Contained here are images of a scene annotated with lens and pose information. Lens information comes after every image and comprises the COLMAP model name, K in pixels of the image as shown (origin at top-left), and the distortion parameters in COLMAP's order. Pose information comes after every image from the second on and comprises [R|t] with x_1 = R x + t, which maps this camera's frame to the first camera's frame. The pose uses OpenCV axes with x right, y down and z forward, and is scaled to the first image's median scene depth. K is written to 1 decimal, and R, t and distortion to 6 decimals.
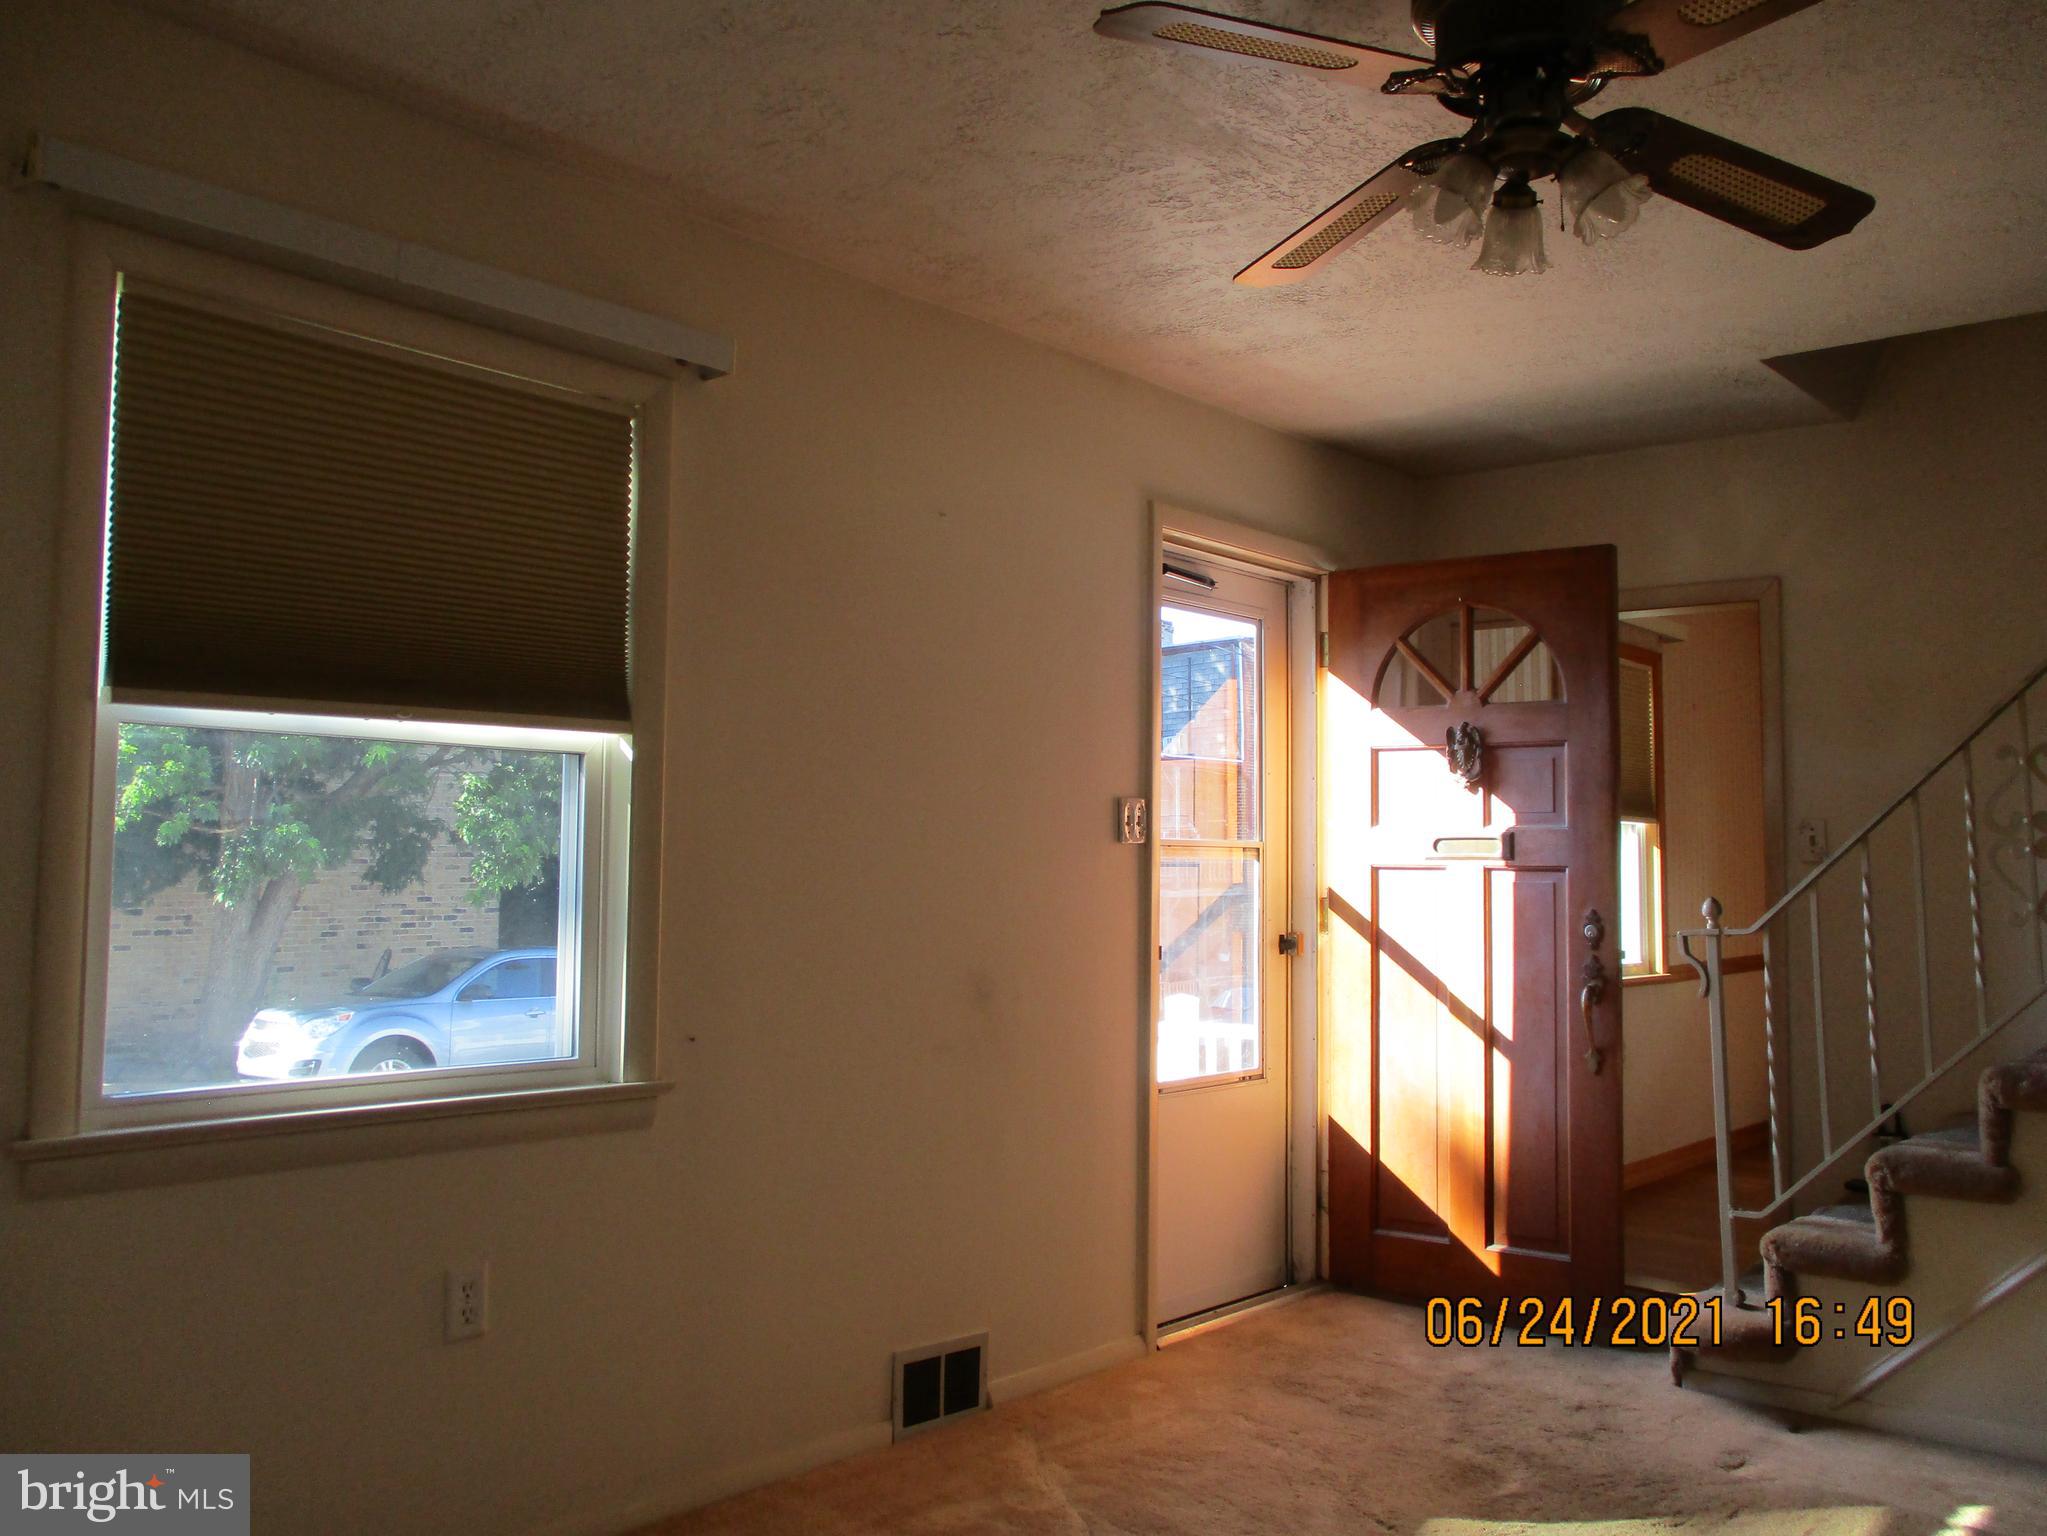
lens RADIAL K [[1726.3, 0, 1032.8], [0, 1726.3, 774.8], [0, 0, 1]] dist [-0.000351, -0.017847]
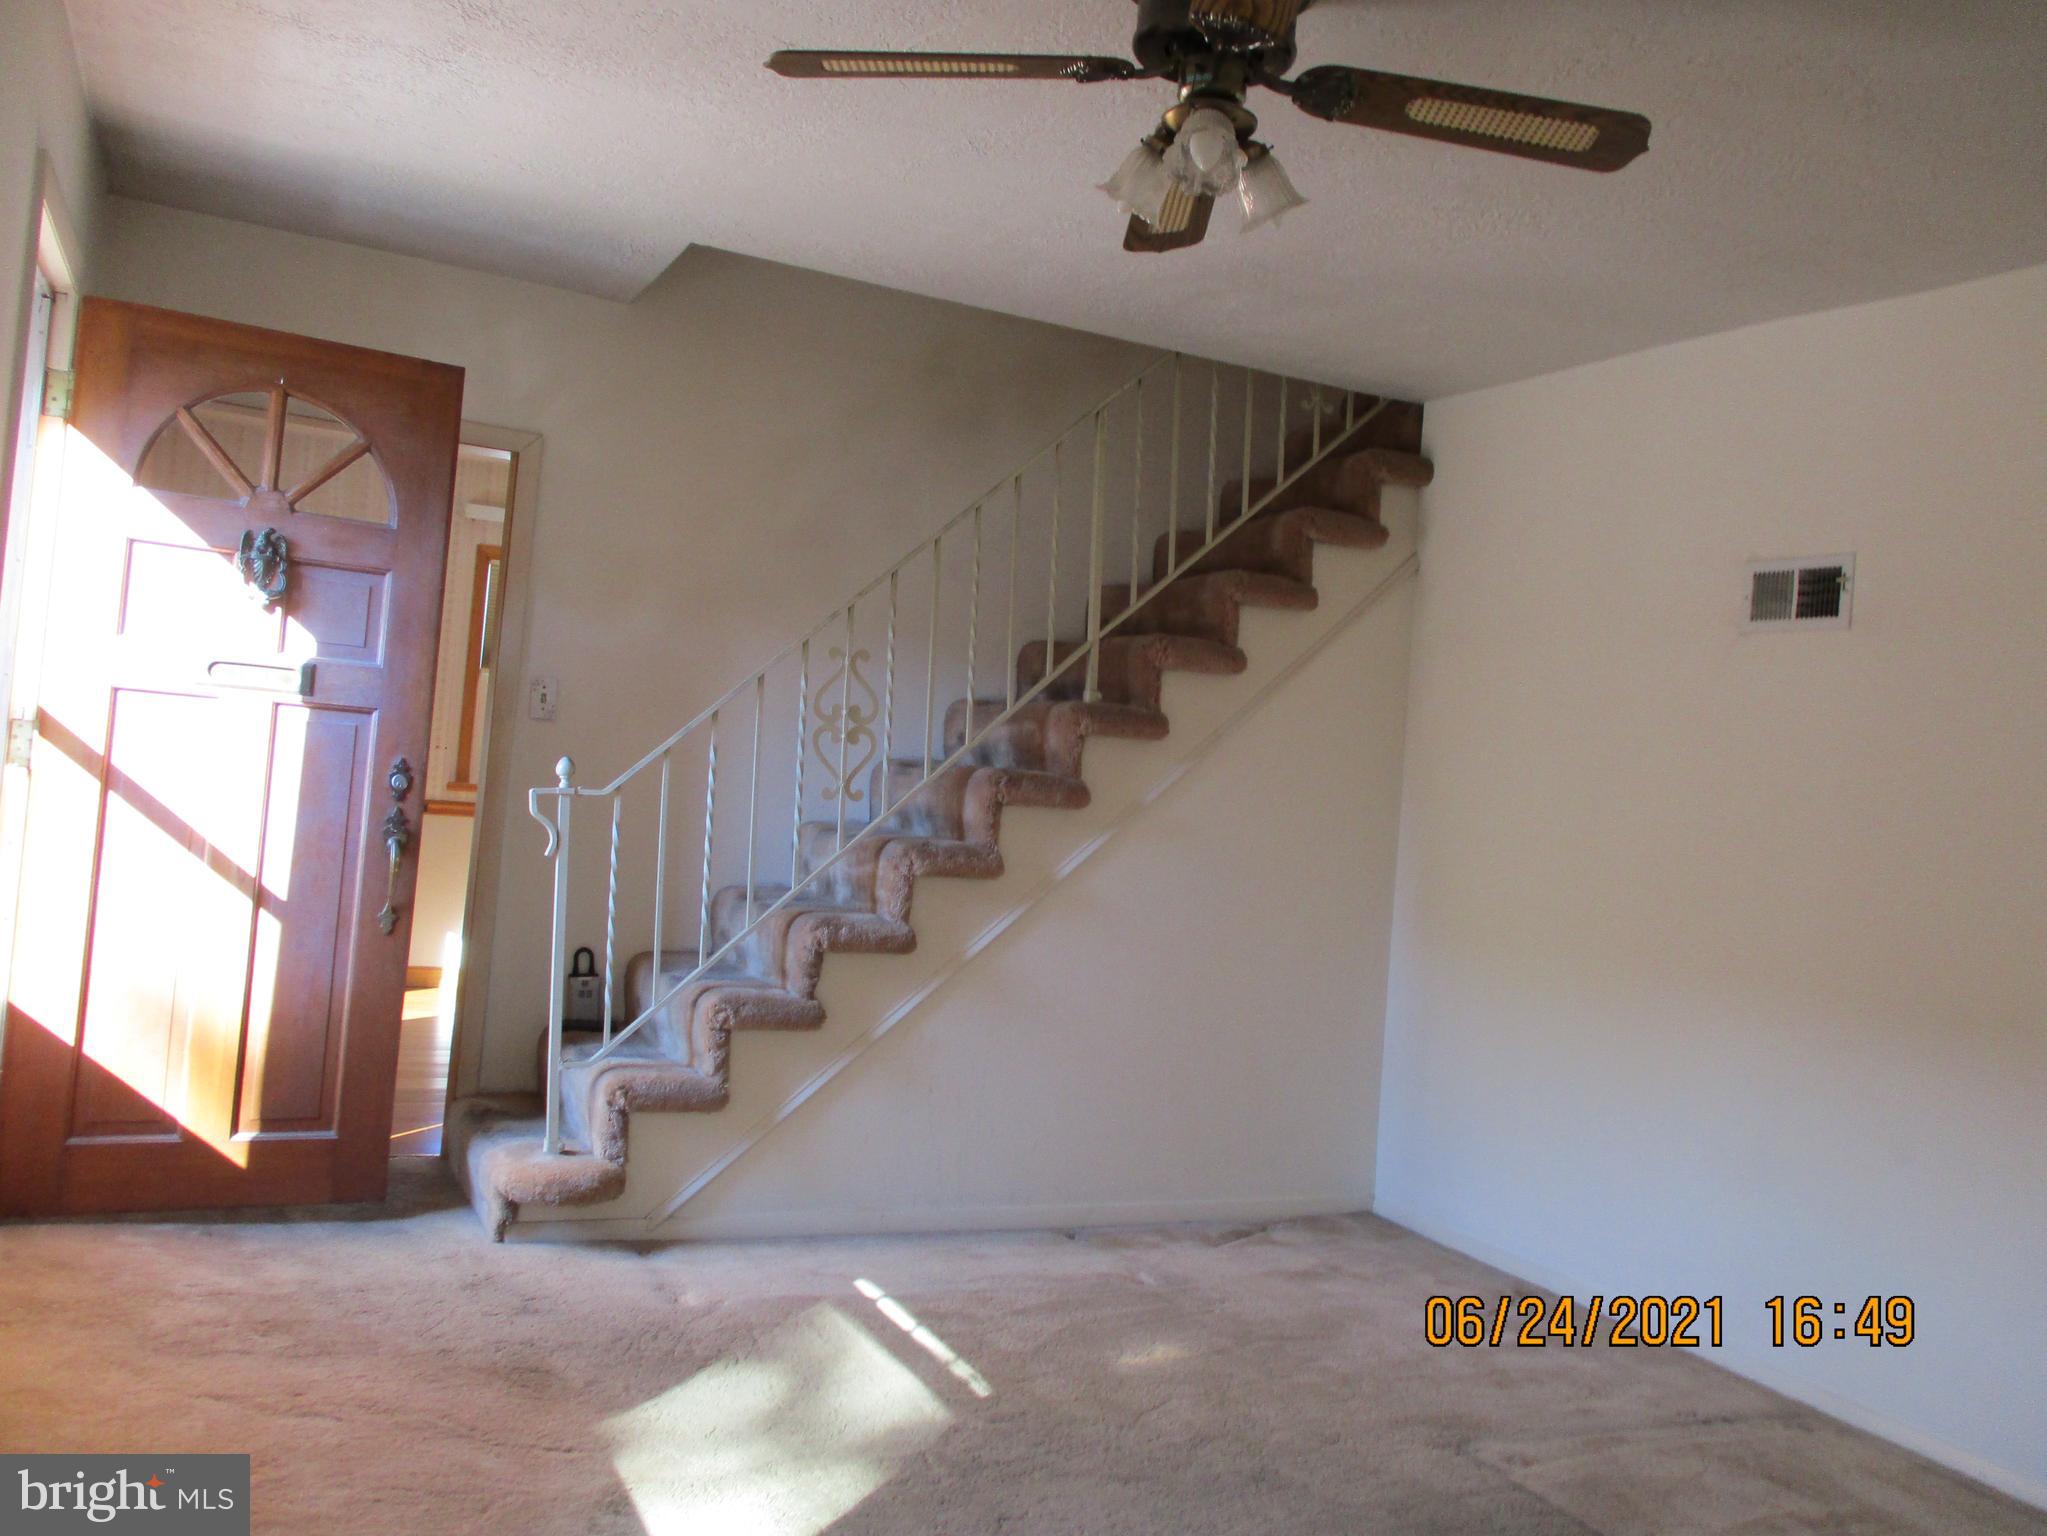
lens RADIAL K [[1726.3, 0, 1029.0], [0, 1726.3, 765.6], [0, 0, 1]] dist [-0.000351, -0.017847]
pose [[0.403446, 0.034466, 0.914354, -0.372543], [-0.137095, 0.990287, 0.023163, 0.014395], [-0.904675, -0.134698, 0.404253, 0.313645]]
